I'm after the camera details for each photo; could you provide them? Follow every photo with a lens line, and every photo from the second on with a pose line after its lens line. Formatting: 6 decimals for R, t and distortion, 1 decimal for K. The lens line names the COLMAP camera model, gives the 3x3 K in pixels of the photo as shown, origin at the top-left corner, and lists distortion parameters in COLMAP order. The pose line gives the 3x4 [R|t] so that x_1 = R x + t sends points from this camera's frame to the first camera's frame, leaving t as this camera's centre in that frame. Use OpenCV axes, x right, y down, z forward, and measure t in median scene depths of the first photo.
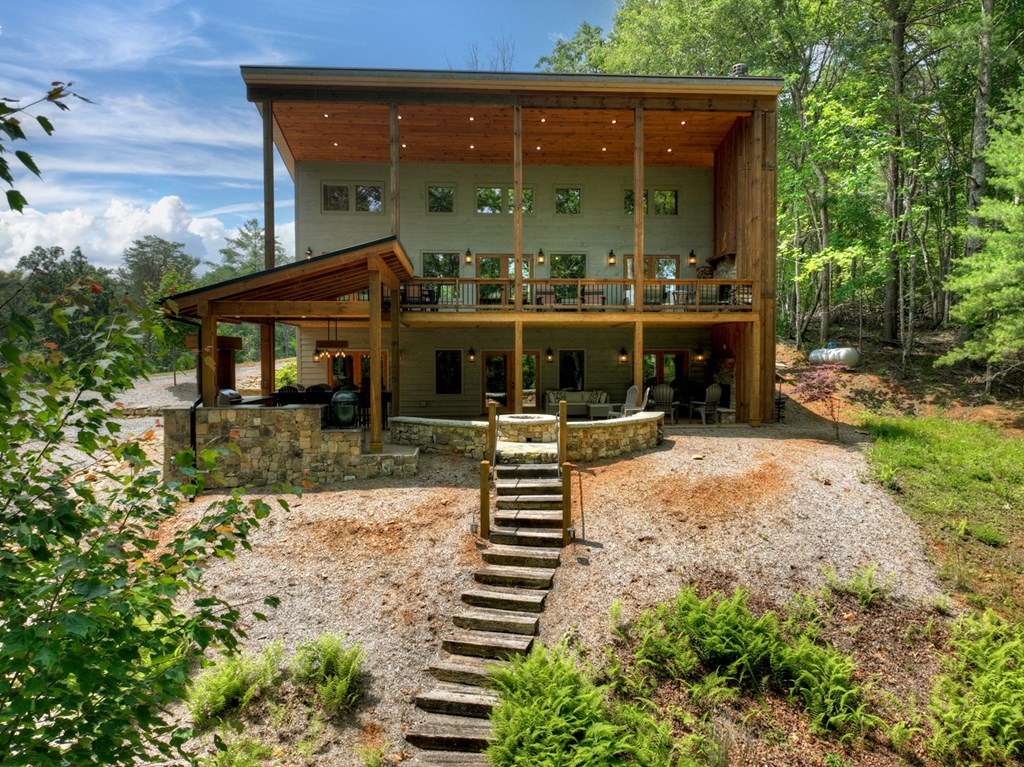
lens RADIAL K [[718.5, 0, 512.0], [0, 718.5, 383.5], [0, 0, 1]] dist [0.002139, 0.001685]
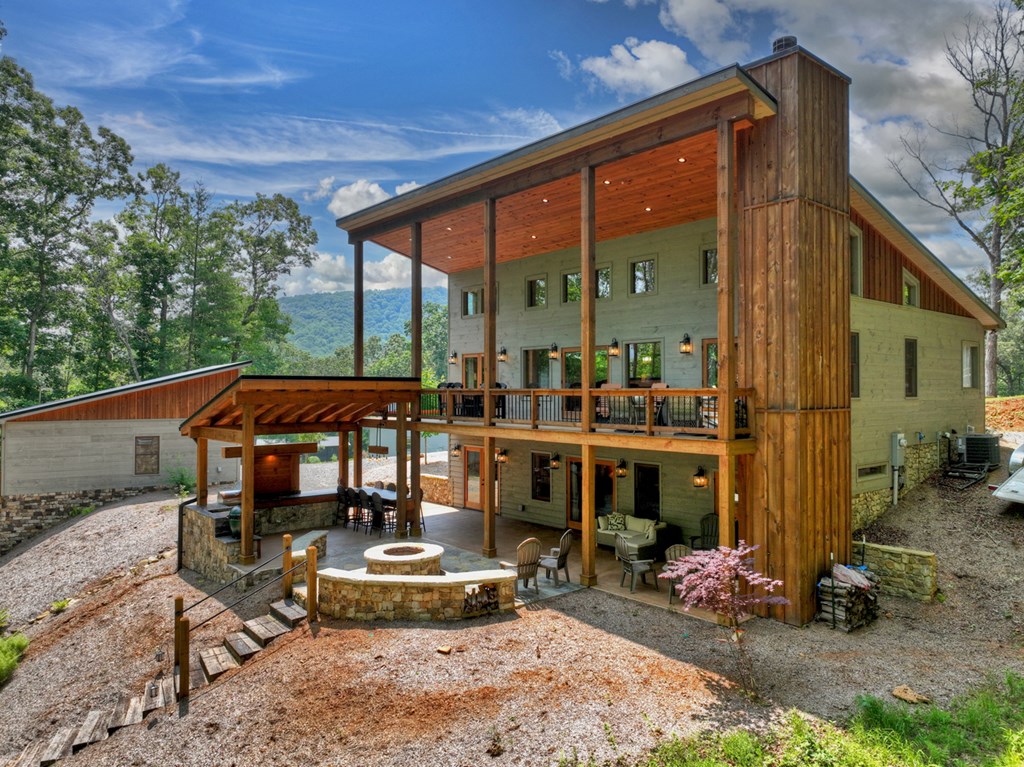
lens RADIAL K [[718.5, 0, 512.0], [0, 718.5, 383.5], [0, 0, 1]] dist [0.002139, 0.001685]
pose [[0.603710, -0.006907, -0.797174, 0.732527], [-0.028518, 0.999135, -0.030254, -0.125705], [0.796694, 0.040998, 0.602991, 0.479835]]
